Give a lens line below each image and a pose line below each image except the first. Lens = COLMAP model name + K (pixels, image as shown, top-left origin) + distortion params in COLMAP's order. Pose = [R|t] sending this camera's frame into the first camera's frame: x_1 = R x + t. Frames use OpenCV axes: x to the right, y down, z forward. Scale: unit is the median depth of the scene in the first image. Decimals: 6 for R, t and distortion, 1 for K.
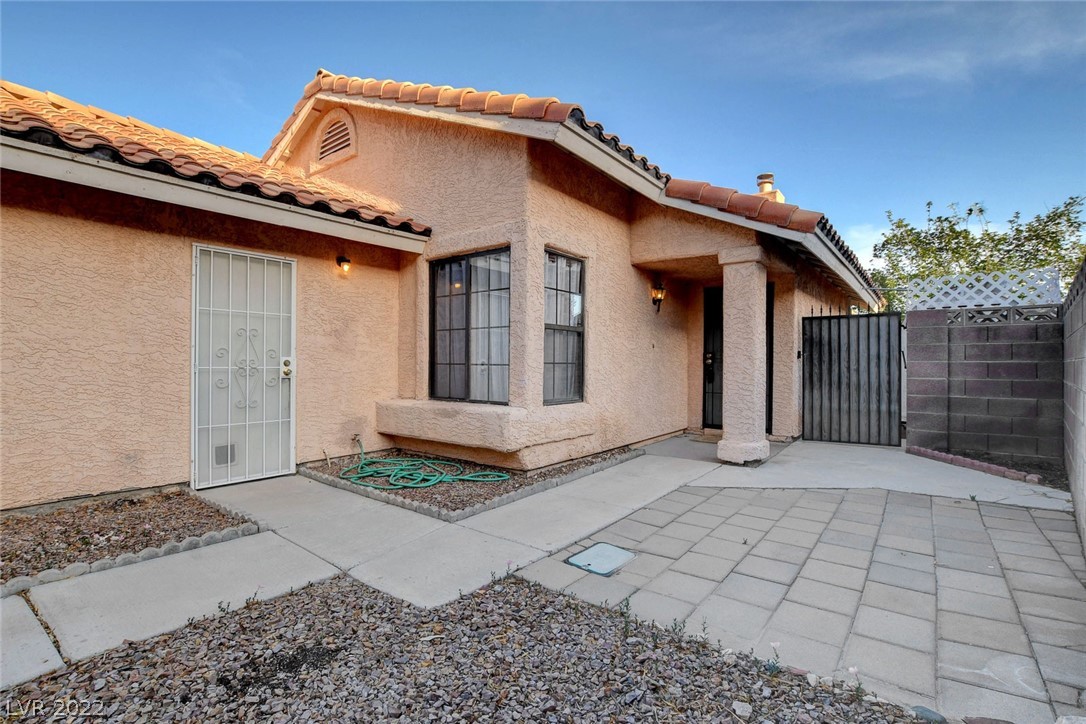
lens RADIAL K [[463.0, 0, 539.3], [0, 463.0, 358.0], [0, 0, 1]] dist [-0.015226, 0.001368]
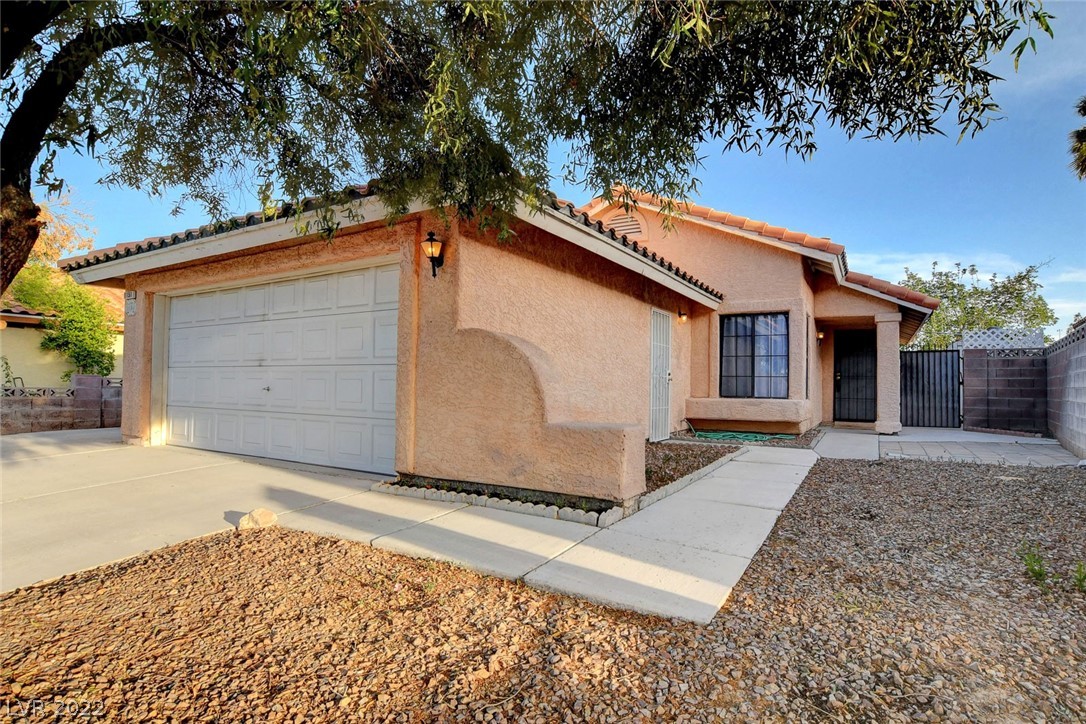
lens RADIAL K [[527.2, 0, 545.1], [0, 527.2, 369.8], [0, 0, 1]] dist [-0.000769, -0.000638]
pose [[0.988505, 0.013181, 0.150613, -1.109901], [-0.010462, 0.999768, -0.018834, 0.030891], [-0.150827, 0.017042, 0.988413, -0.760882]]
